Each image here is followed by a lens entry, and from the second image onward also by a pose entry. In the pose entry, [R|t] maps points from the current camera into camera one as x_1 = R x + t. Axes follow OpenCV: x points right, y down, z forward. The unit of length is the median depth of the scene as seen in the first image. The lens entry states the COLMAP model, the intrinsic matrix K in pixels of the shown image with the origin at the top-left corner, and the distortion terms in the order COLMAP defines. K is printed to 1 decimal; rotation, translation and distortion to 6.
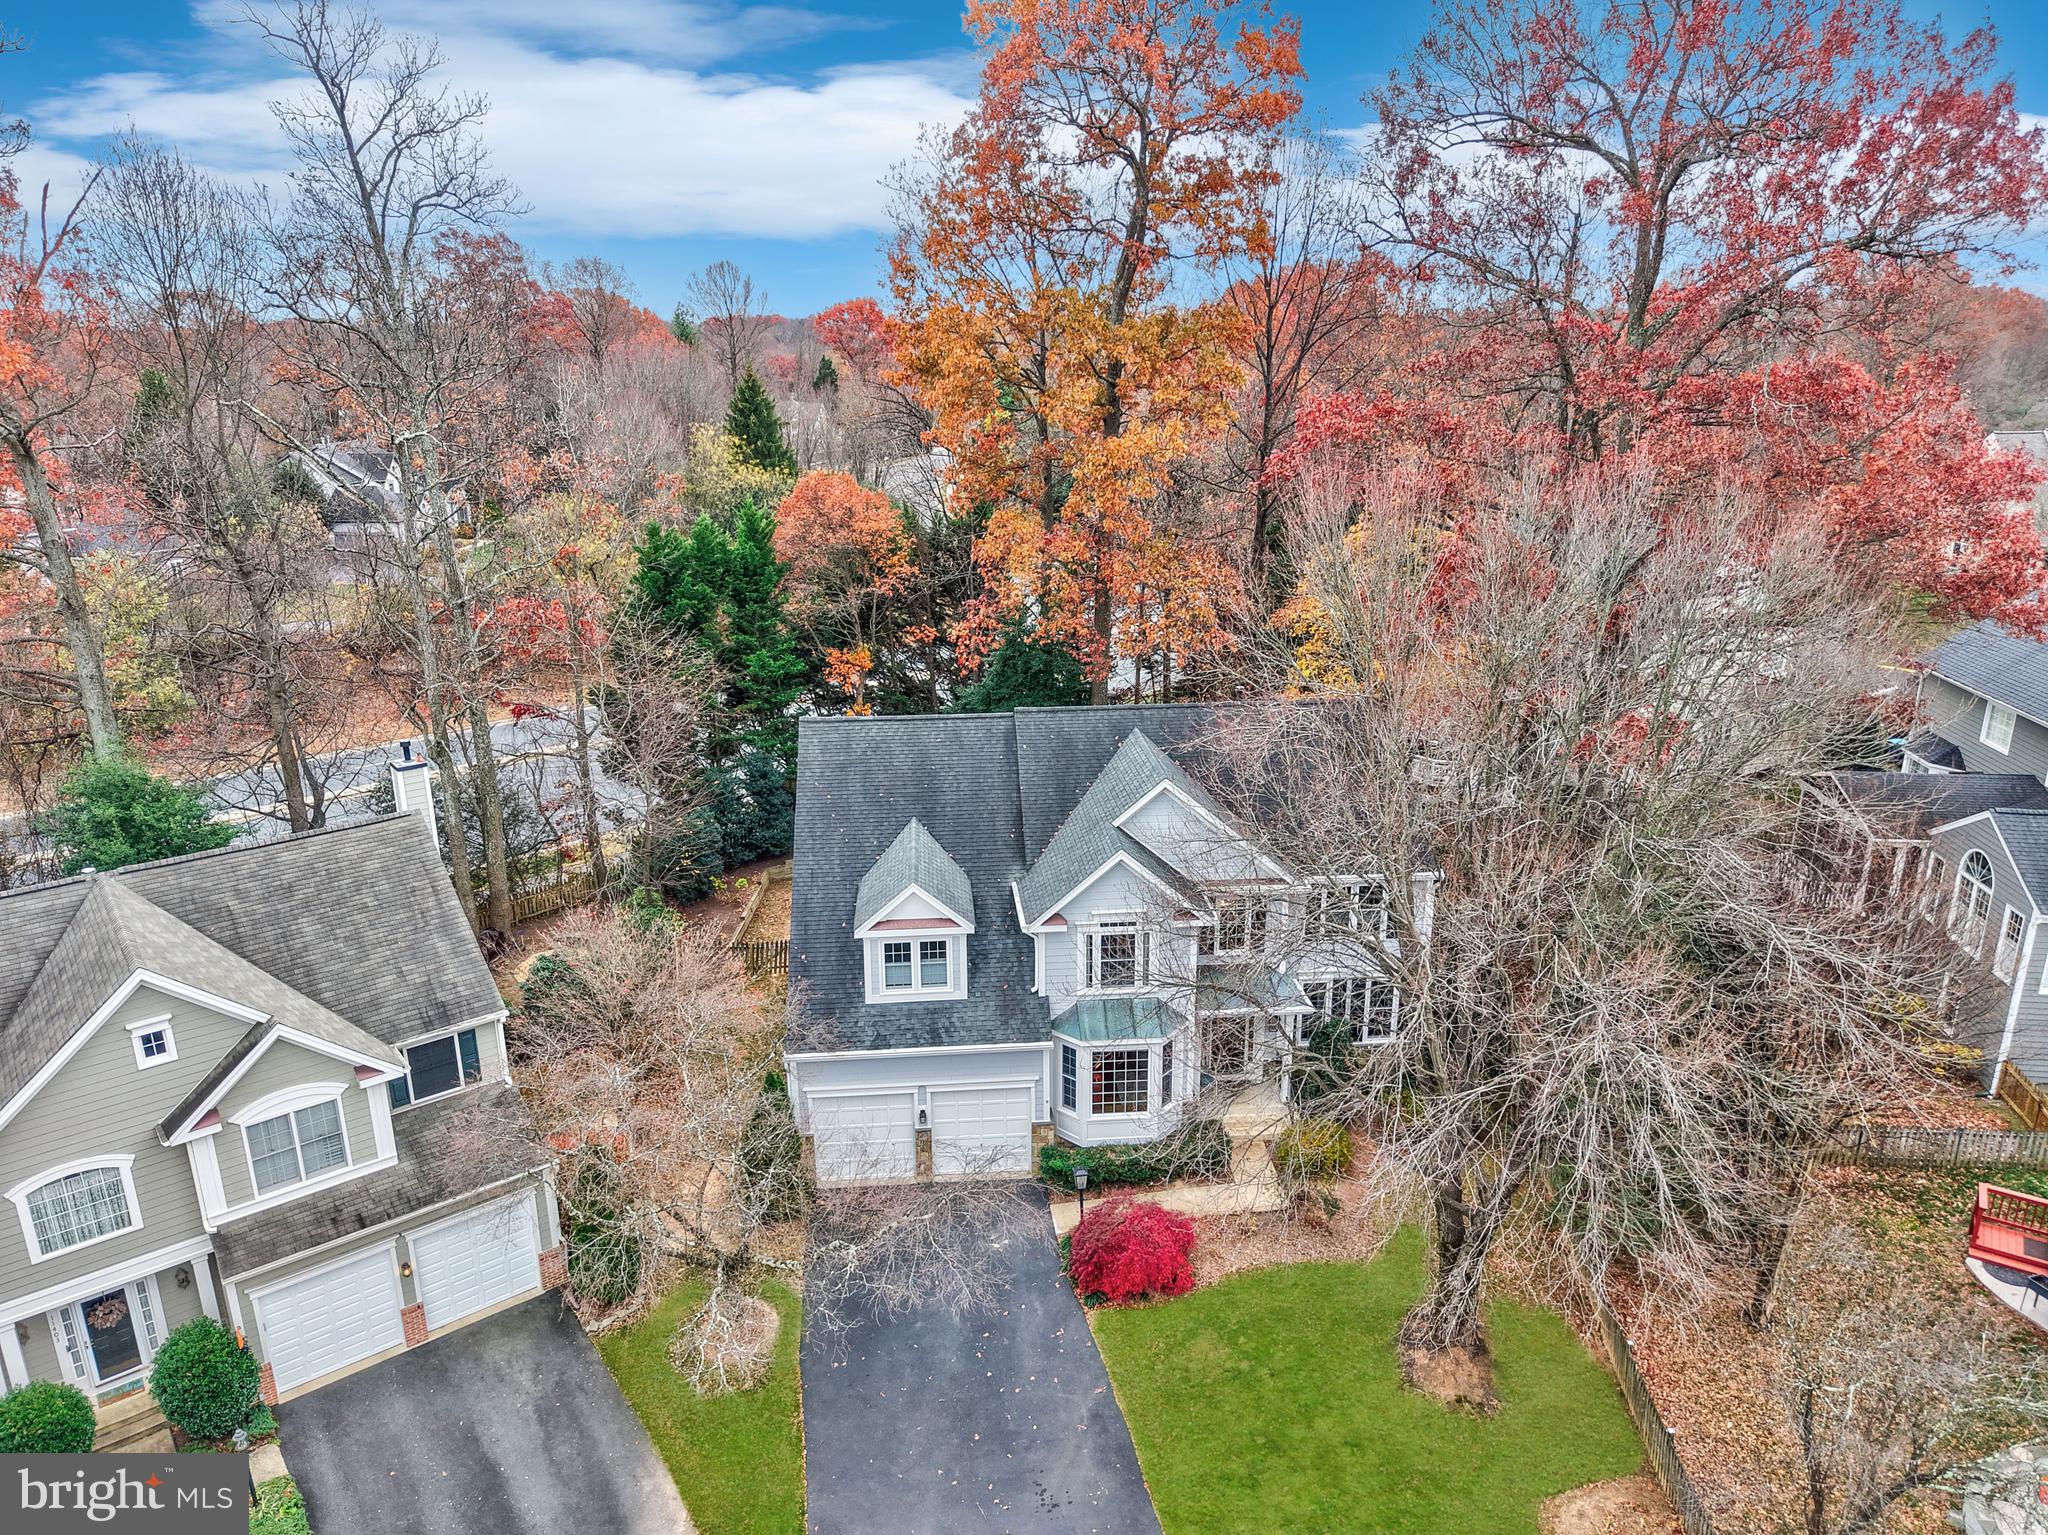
lens RADIAL K [[1401.5, 0, 1024.0], [0, 1401.5, 767.5], [0, 0, 1]] dist [0.107949, -0.133254]
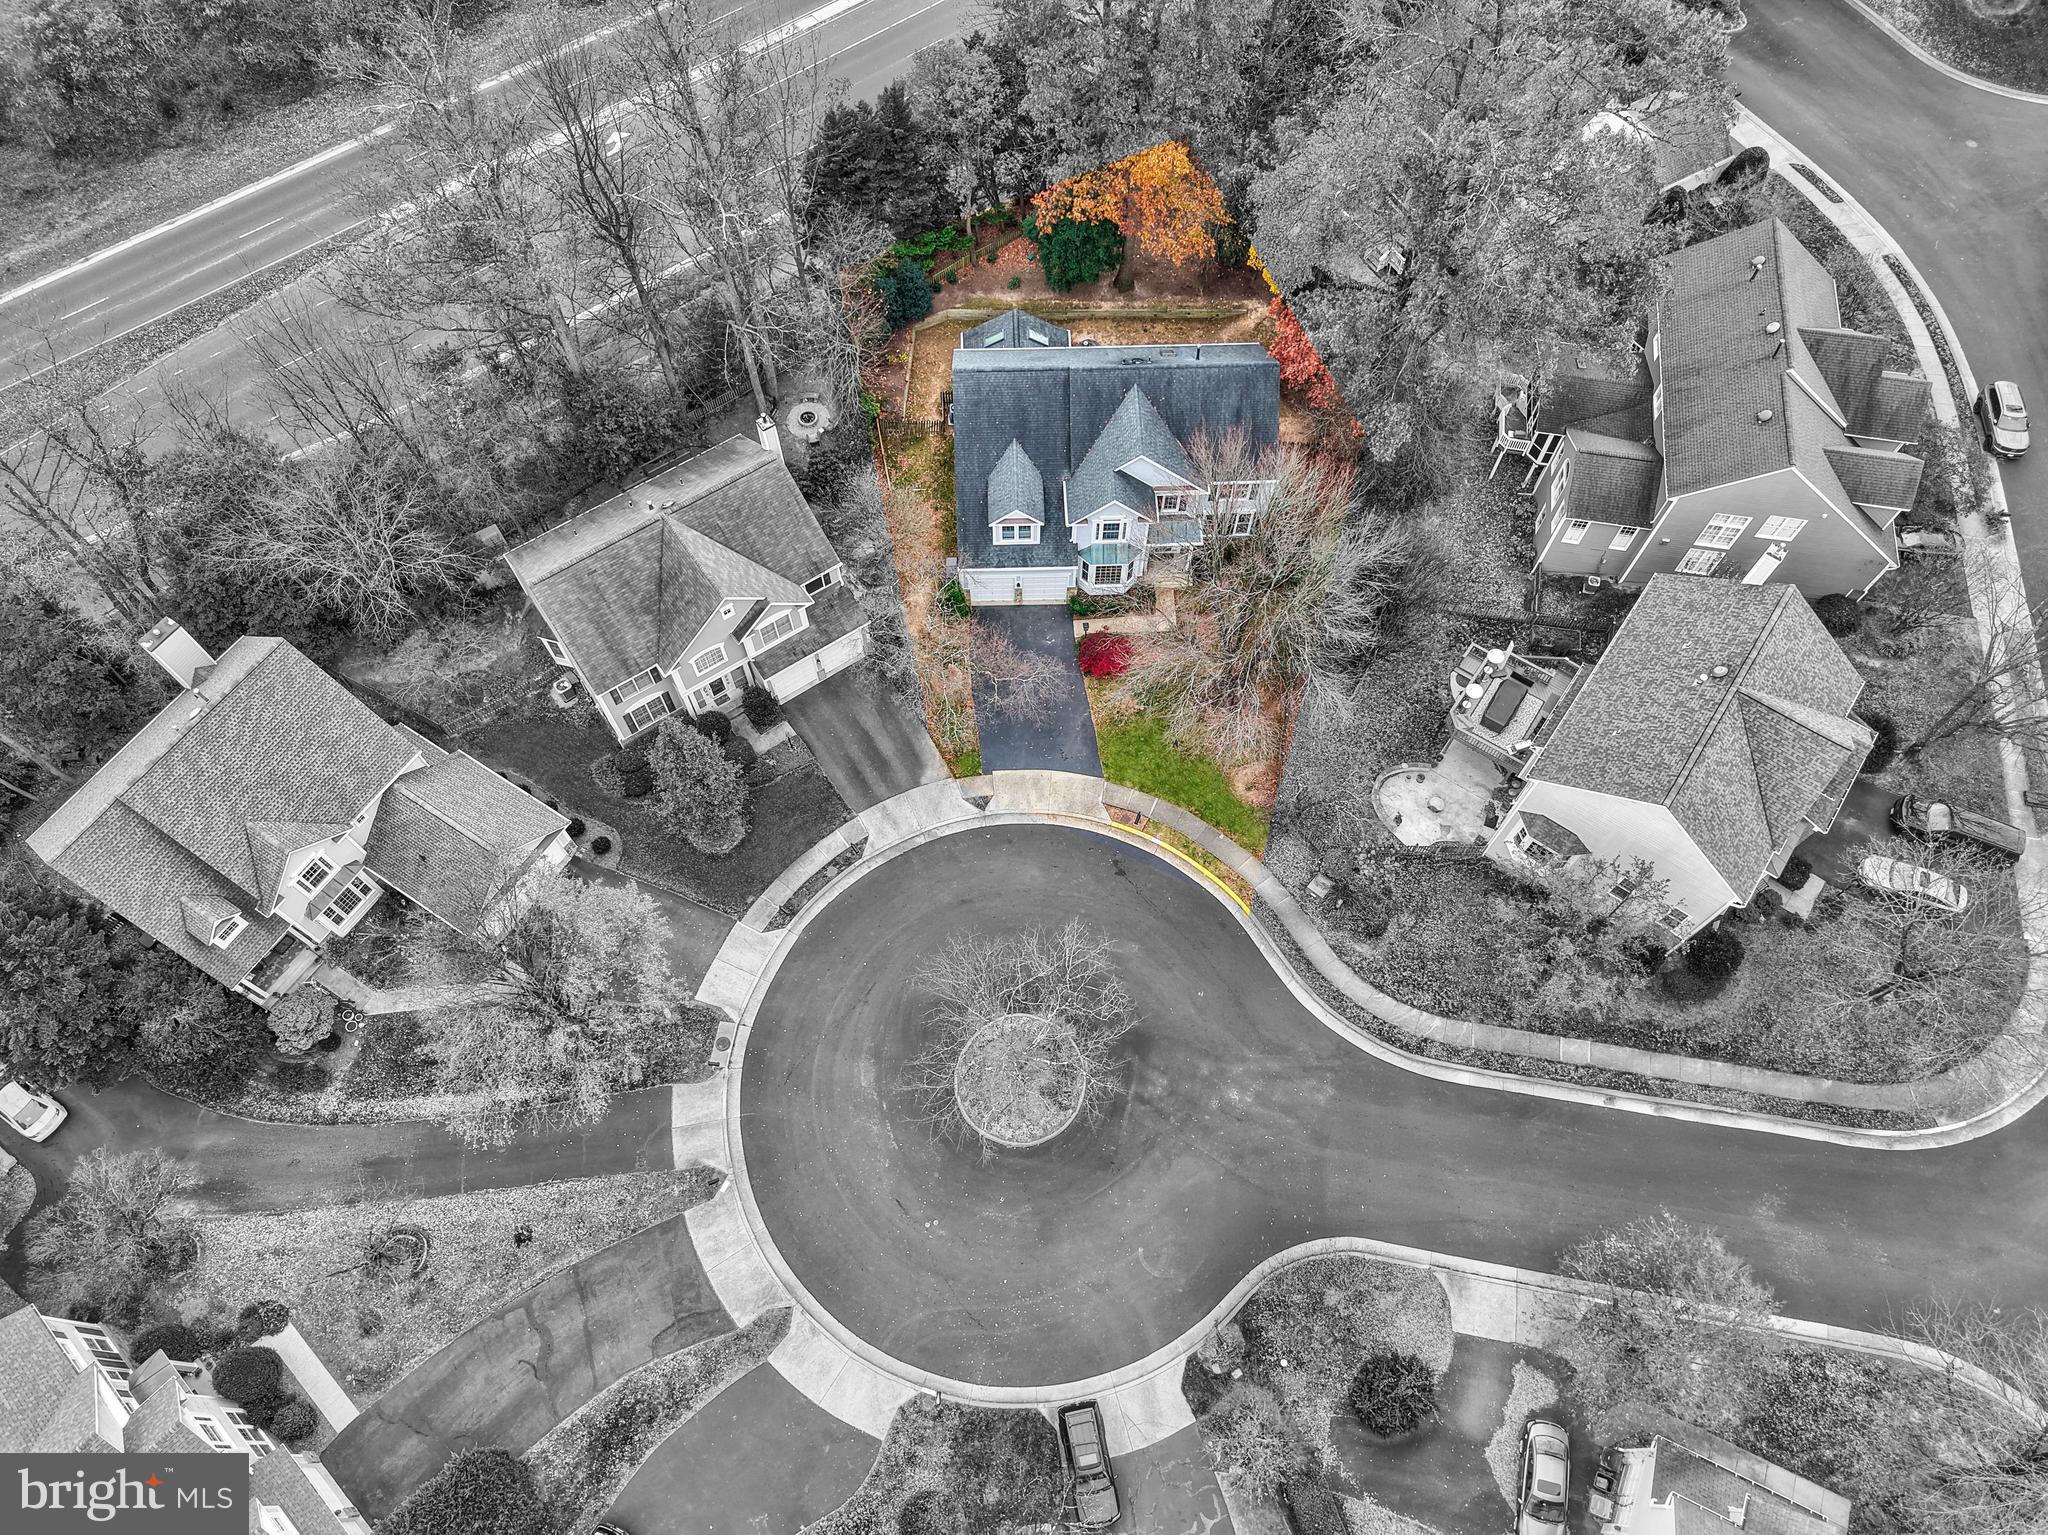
lens RADIAL K [[1401.5, 0, 1024.0], [0, 1401.5, 767.5], [0, 0, 1]] dist [0.107949, -0.133254]
pose [[0.998839, 0.046796, -0.011421, -0.023992], [-0.023858, 0.686579, 0.726664, -1.169832], [0.041847, -0.725548, 0.686898, -0.735227]]
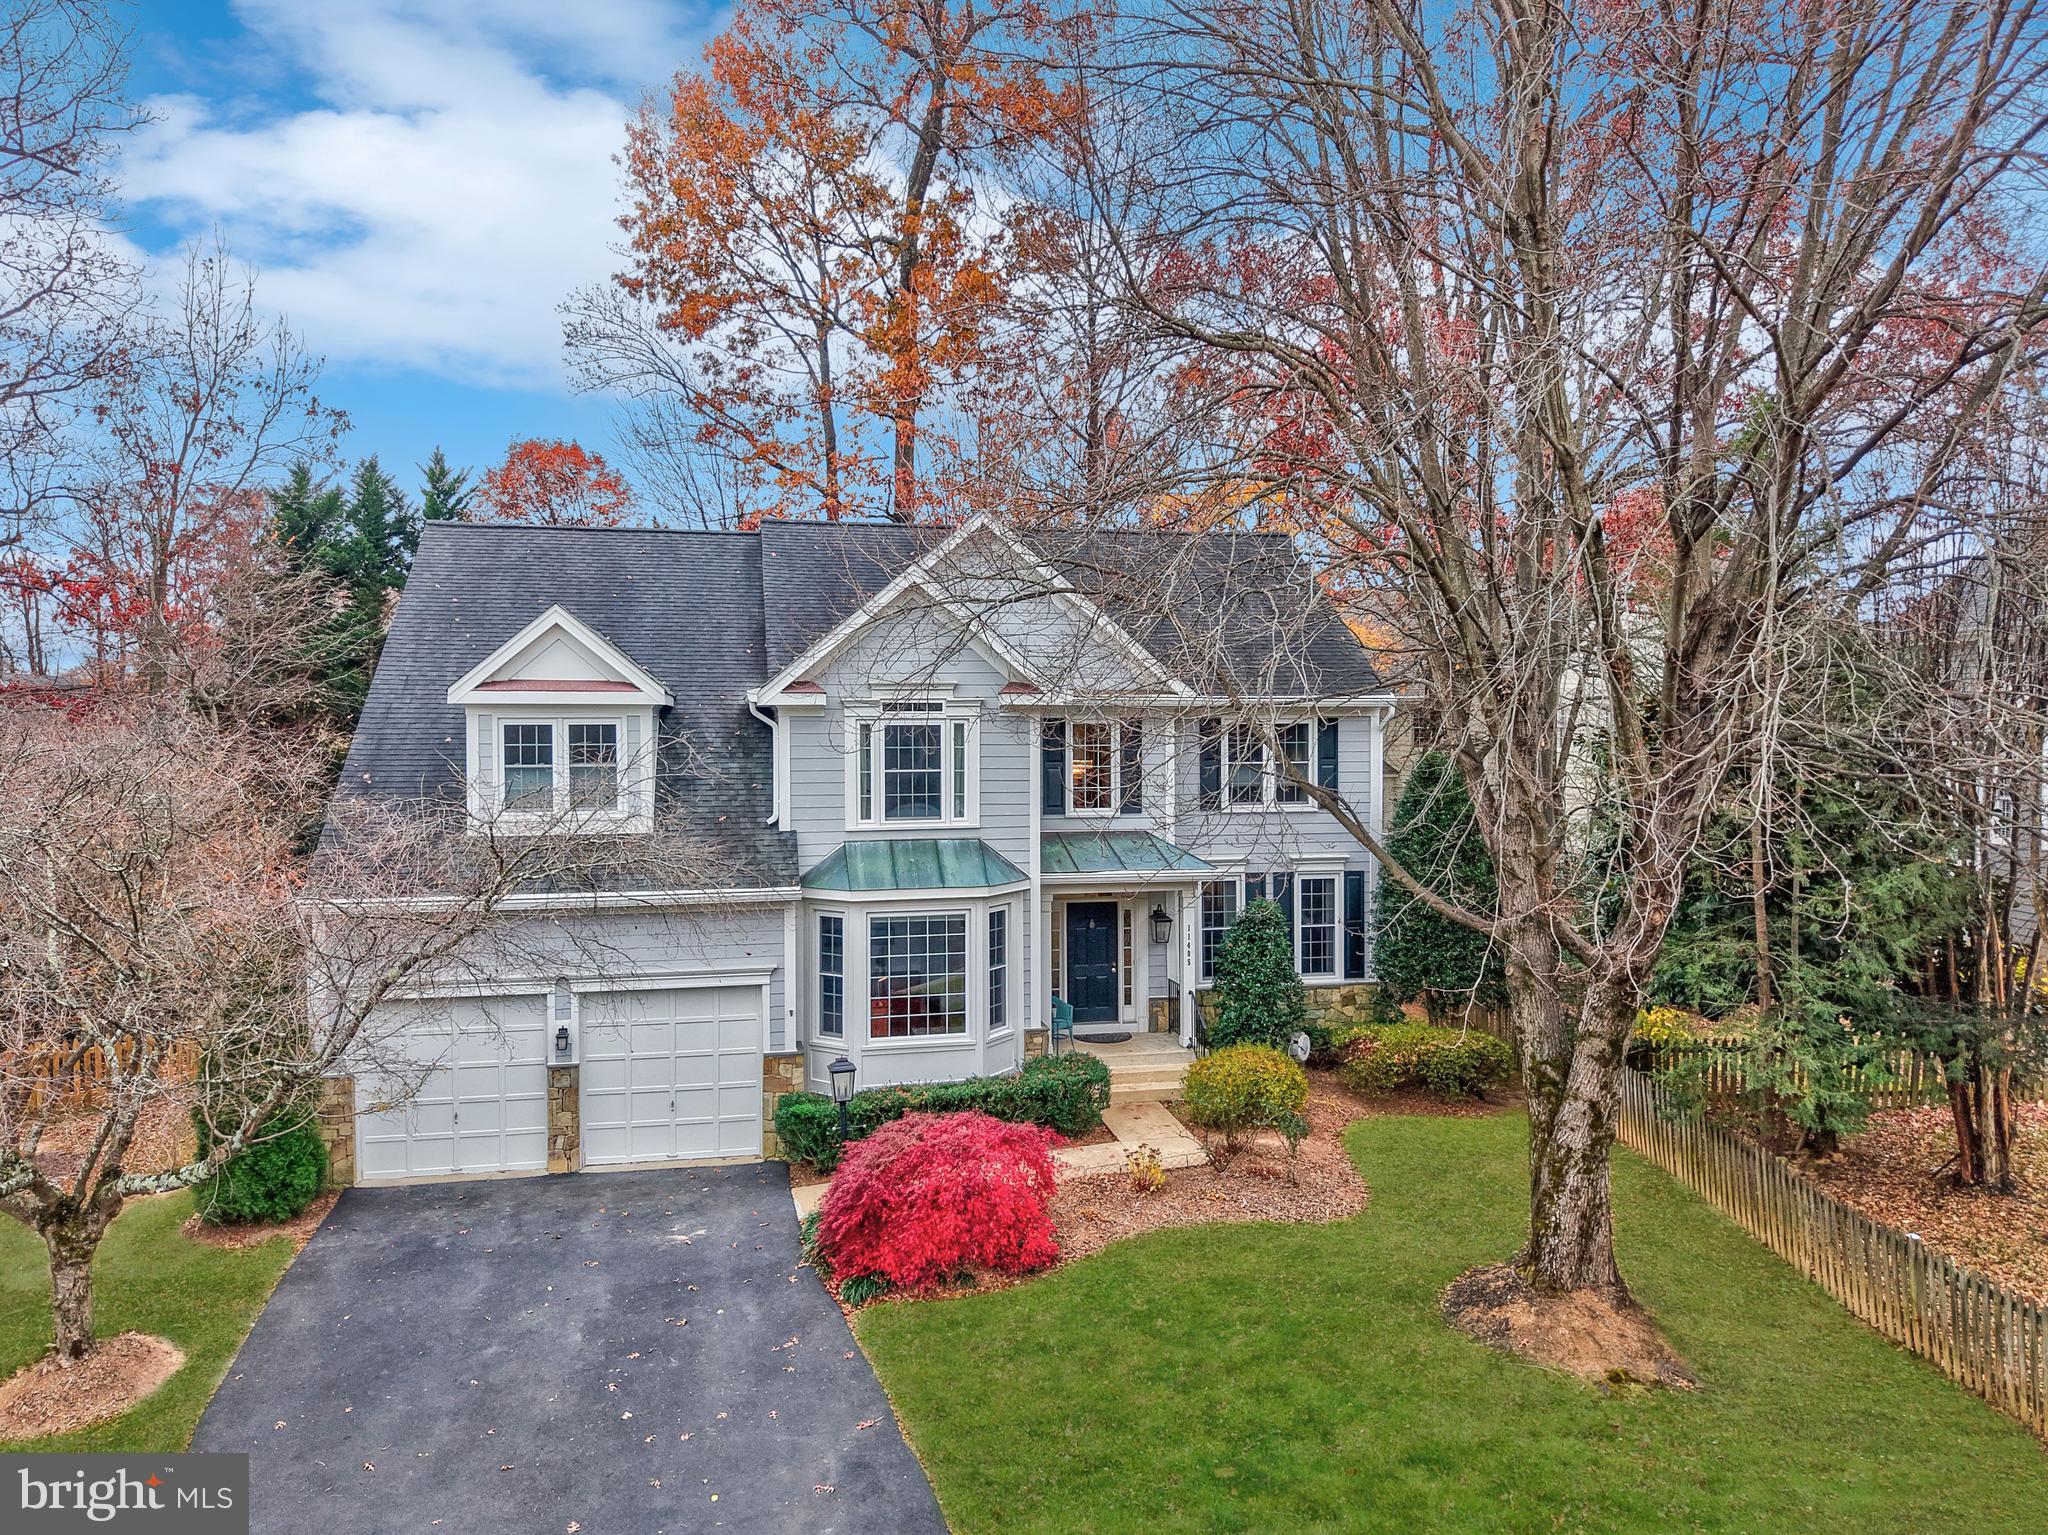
lens RADIAL K [[1401.5, 0, 1024.0], [0, 1401.5, 767.5], [0, 0, 1]] dist [0.107949, -0.133254]
pose [[0.991430, 0.001557, 0.130633, 0.035395], [0.031811, 0.966957, -0.252948, 0.290777], [-0.126710, 0.254936, 0.958620, 0.413734]]
